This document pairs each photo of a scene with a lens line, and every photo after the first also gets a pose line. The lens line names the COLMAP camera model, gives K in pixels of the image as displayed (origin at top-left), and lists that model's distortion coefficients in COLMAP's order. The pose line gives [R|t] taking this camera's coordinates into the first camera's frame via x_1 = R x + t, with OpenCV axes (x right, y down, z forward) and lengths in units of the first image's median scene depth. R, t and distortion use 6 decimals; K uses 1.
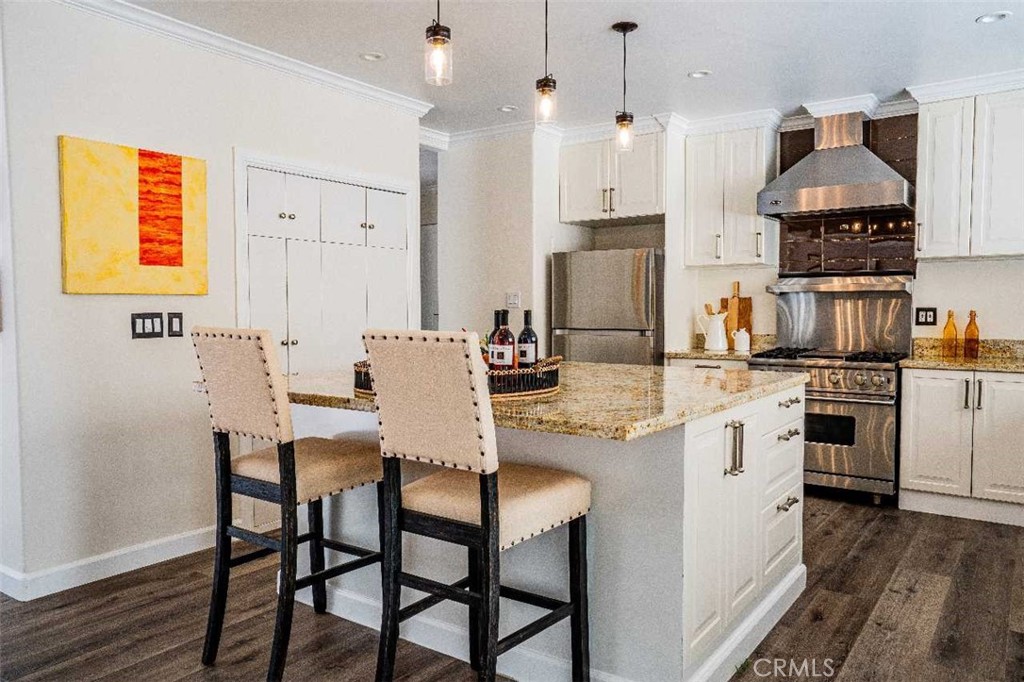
lens RADIAL K [[731.0, 0, 512.0], [0, 731.0, 341.0], [0, 0, 1]] dist [-0.000151, 0.001800]
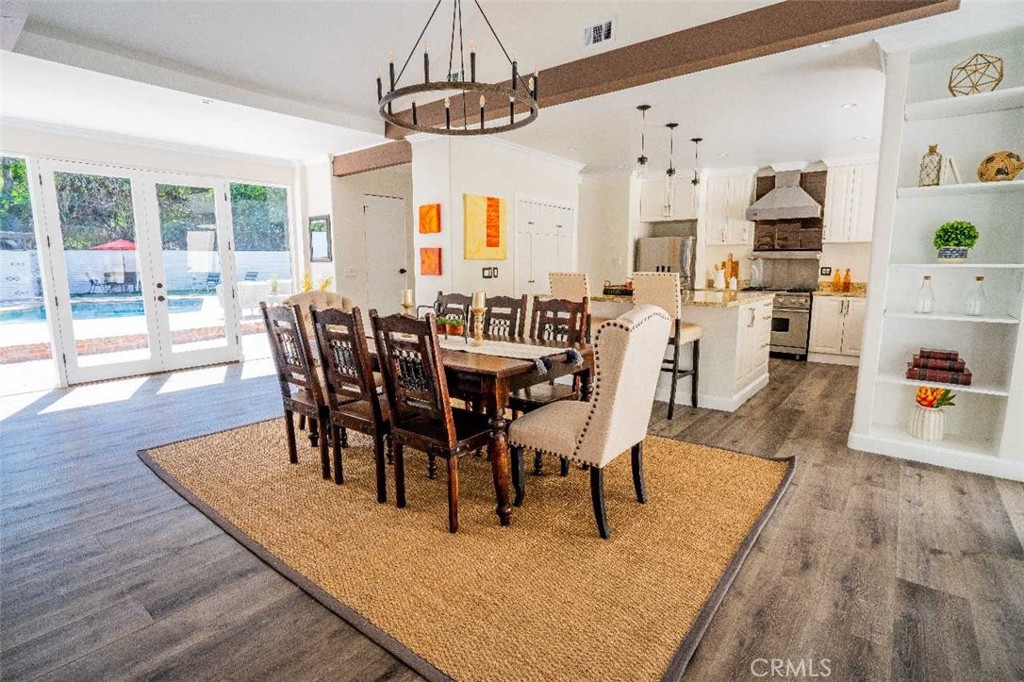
lens RADIAL K [[491.2, 0, 512.0], [0, 491.2, 341.0], [0, 0, 1]] dist [-0.048961, 0.000388]
pose [[0.998066, 0.009089, -0.061498, -0.235093], [-0.002640, 0.994559, 0.104143, 0.023788], [0.062110, -0.103780, 0.992659, -0.426054]]
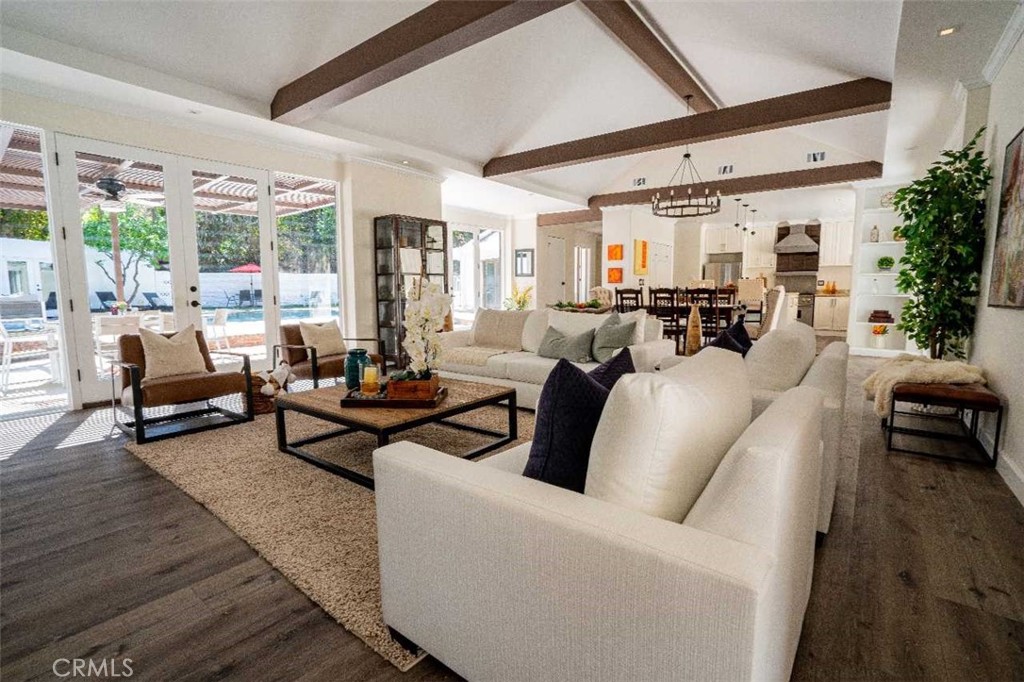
lens RADIAL K [[464.7, 0, 512.0], [0, 464.7, 341.0], [0, 0, 1]] dist [-0.043356, -0.000188]
pose [[0.999101, 0.005917, -0.041977, -0.827244], [-0.003354, 0.998141, 0.060853, 0.116842], [0.042259, -0.060657, 0.997264, -1.267686]]
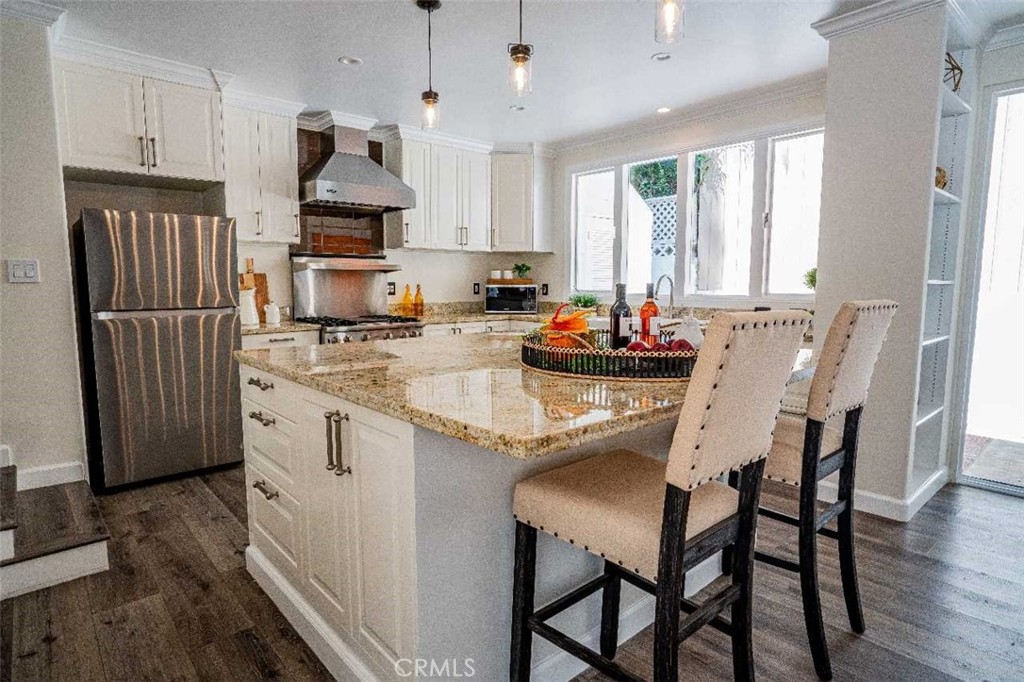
lens RADIAL K [[549.2, 0, 512.0], [0, 549.2, 341.0], [0, 0, 1]] dist [-0.000584, -0.000072]
pose [[0.226883, -0.103555, 0.968401, -0.445110], [0.048332, 0.994303, 0.095002, -0.023277], [-0.972722, 0.025250, 0.230595, 0.533161]]
